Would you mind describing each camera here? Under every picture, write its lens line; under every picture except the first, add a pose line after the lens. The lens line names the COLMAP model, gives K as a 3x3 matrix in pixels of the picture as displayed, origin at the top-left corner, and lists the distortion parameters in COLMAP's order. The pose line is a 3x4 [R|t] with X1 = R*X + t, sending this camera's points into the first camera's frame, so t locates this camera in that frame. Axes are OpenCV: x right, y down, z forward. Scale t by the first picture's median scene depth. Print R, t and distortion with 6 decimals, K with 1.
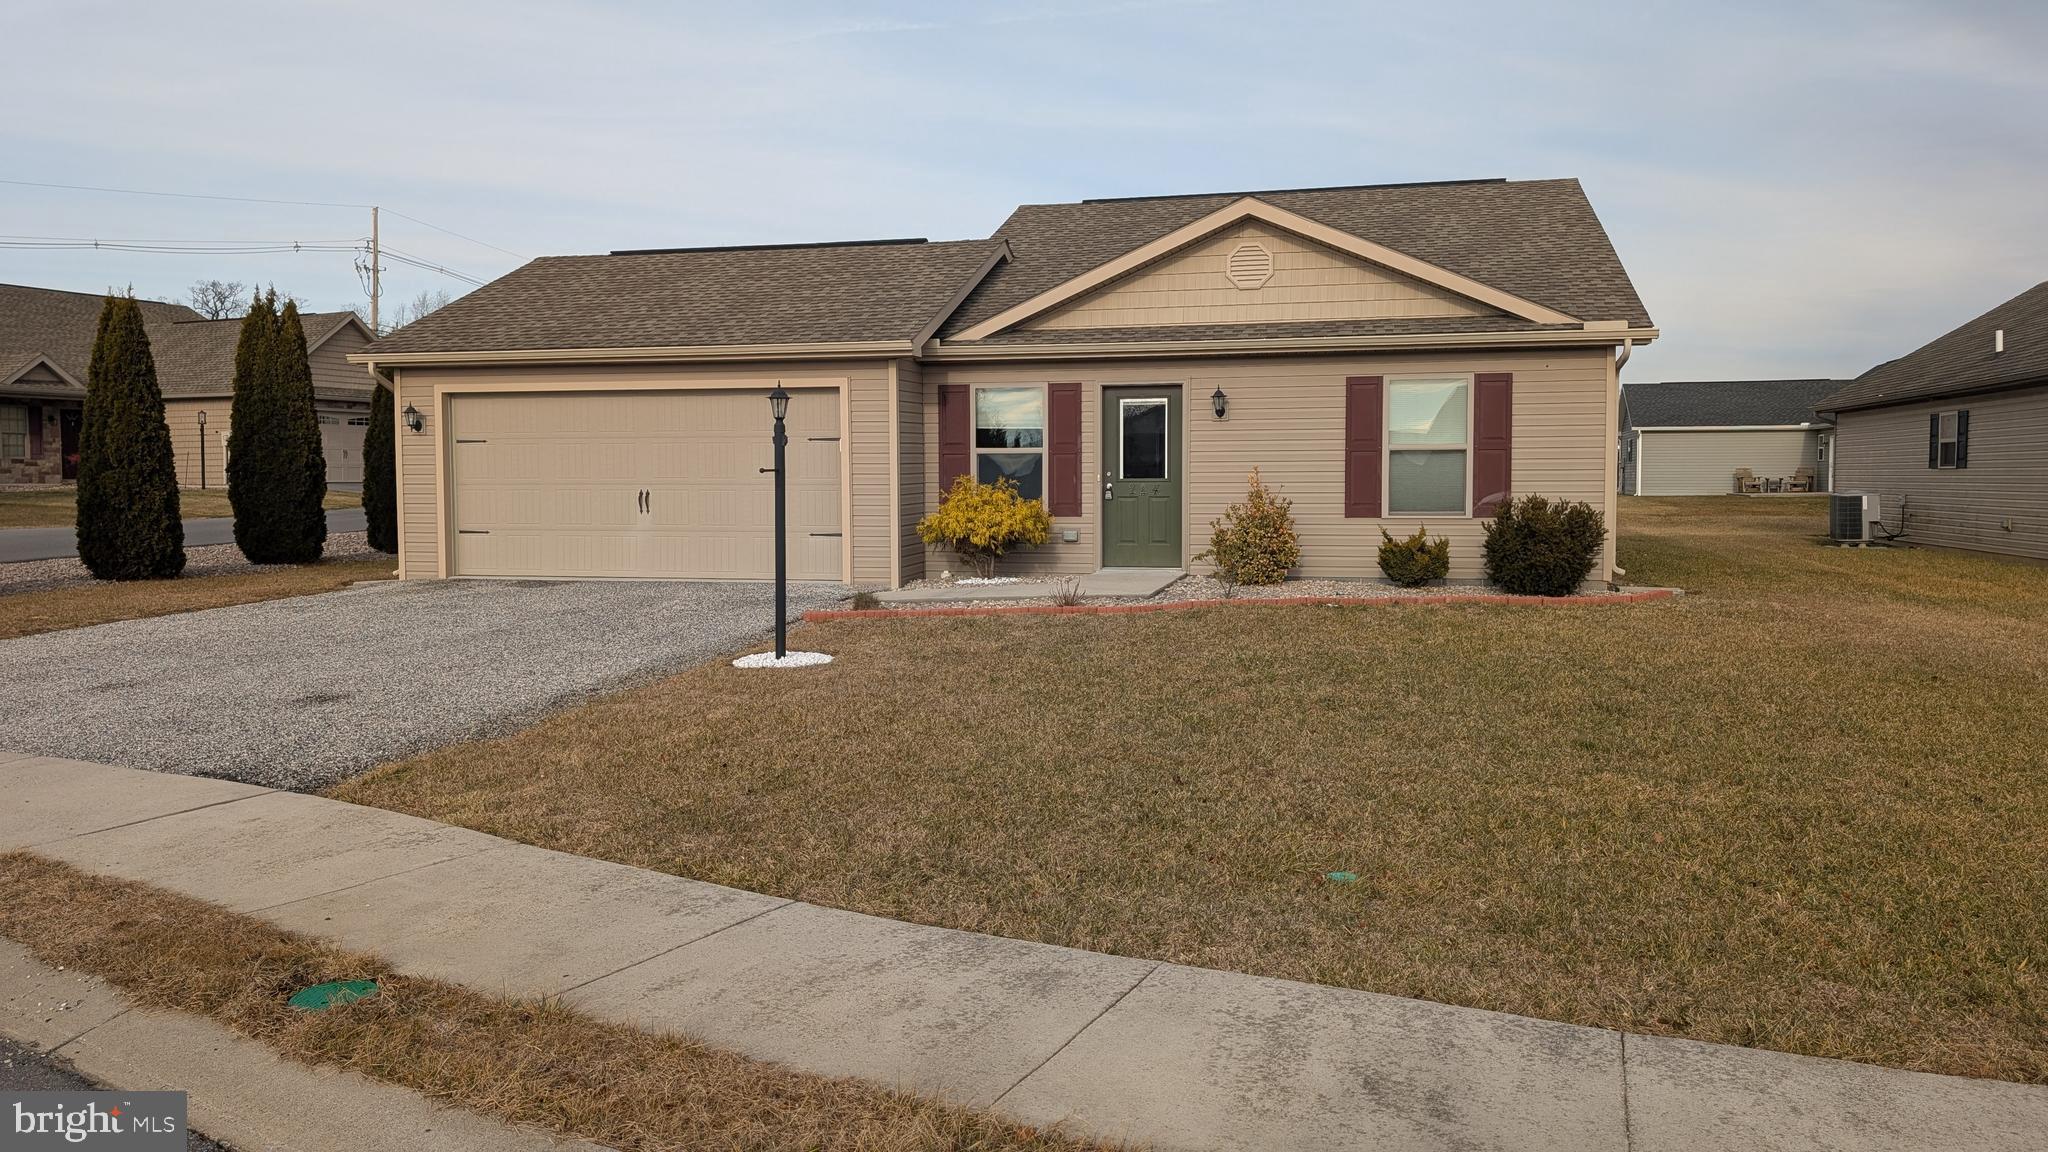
lens RADIAL K [[1458.8, 0, 927.1], [0, 1458.8, 577.3], [0, 0, 1]] dist [0.122904, -0.297682]
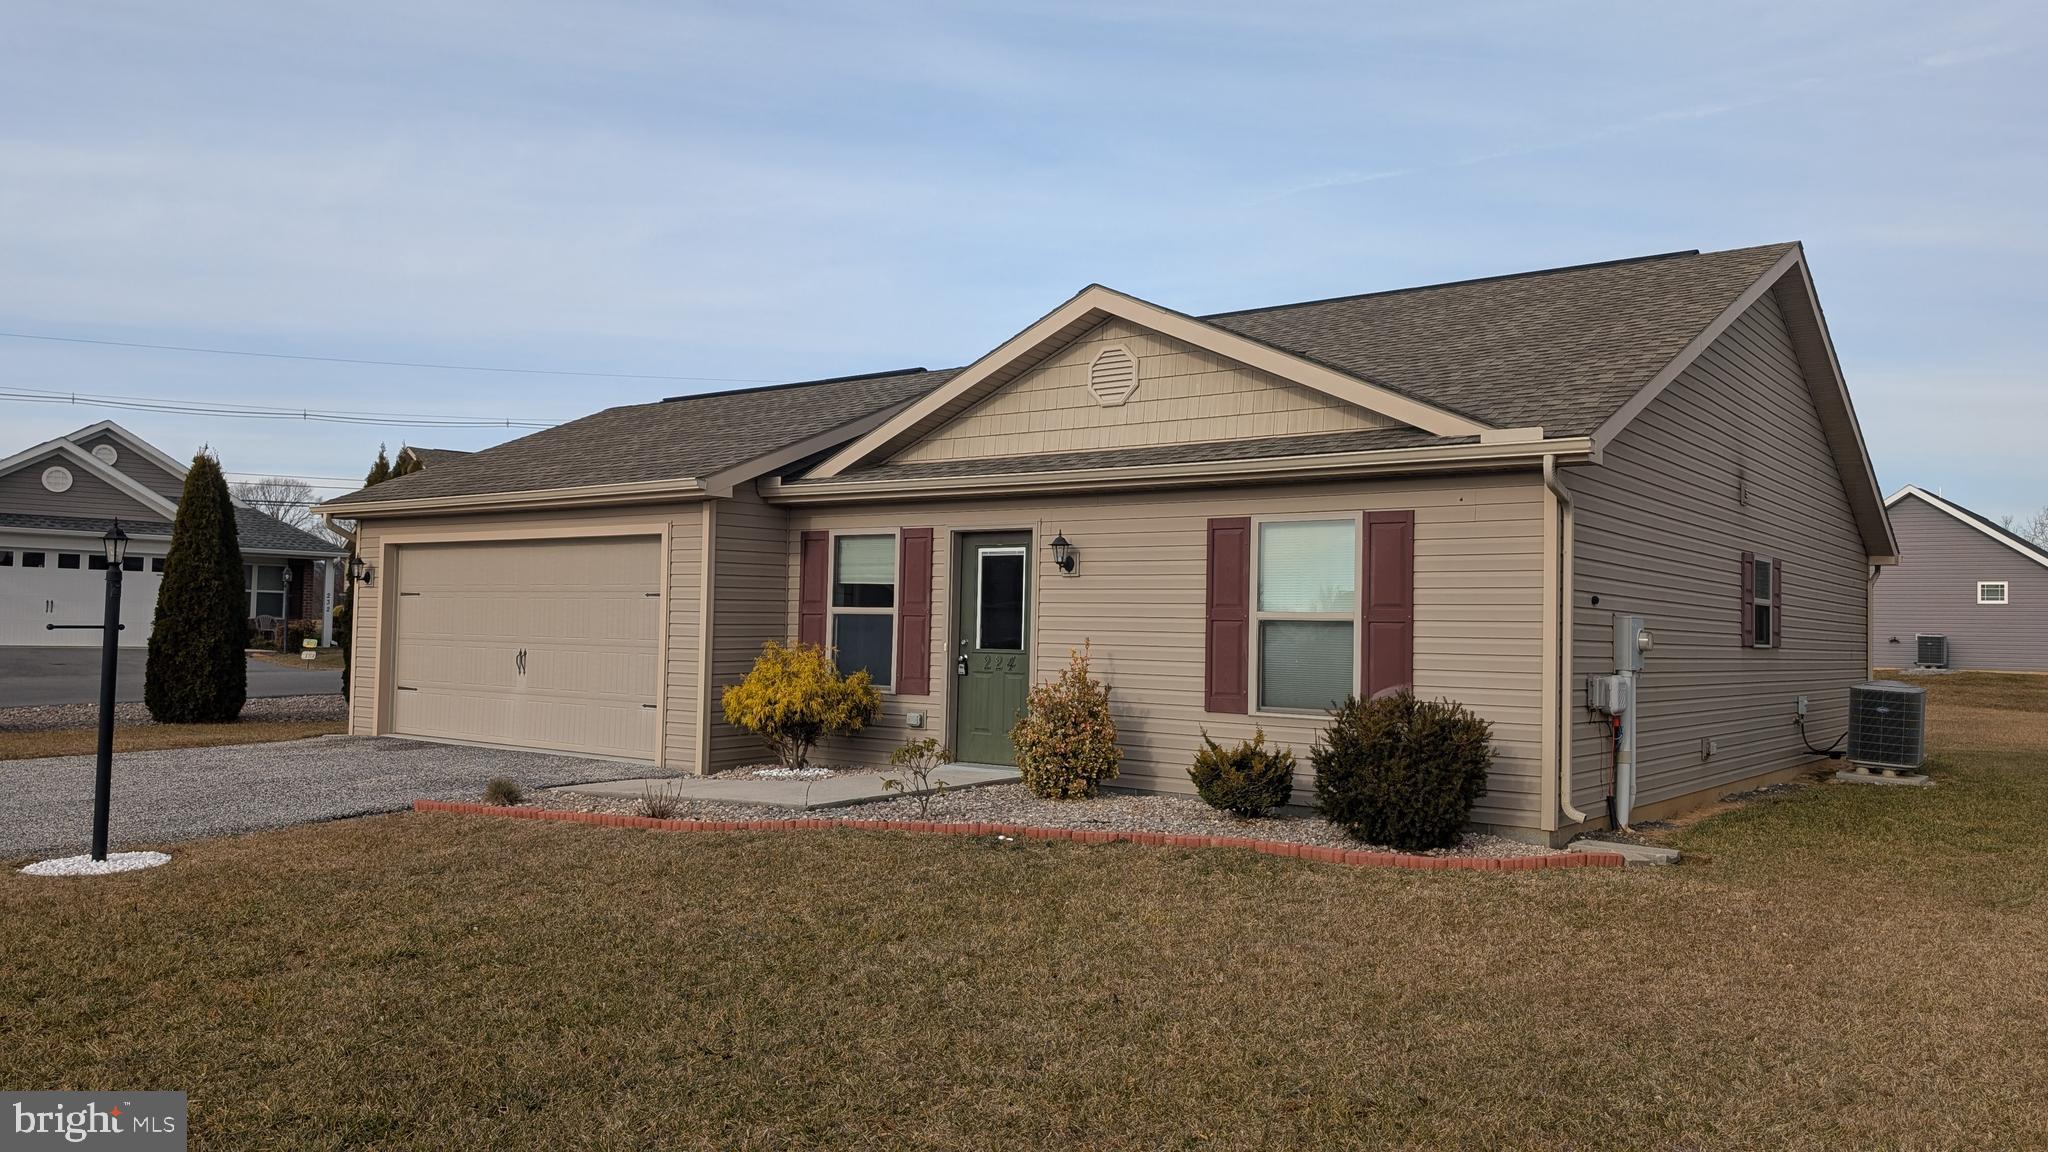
lens RADIAL K [[1458.8, 0, 927.1], [0, 1458.8, 577.3], [0, 0, 1]] dist [0.122904, -0.297682]
pose [[0.924925, 0.006565, -0.380092, 0.411011], [-0.046522, 0.994290, -0.096033, -0.029604], [0.377292, 0.106506, 0.919950, 0.270366]]
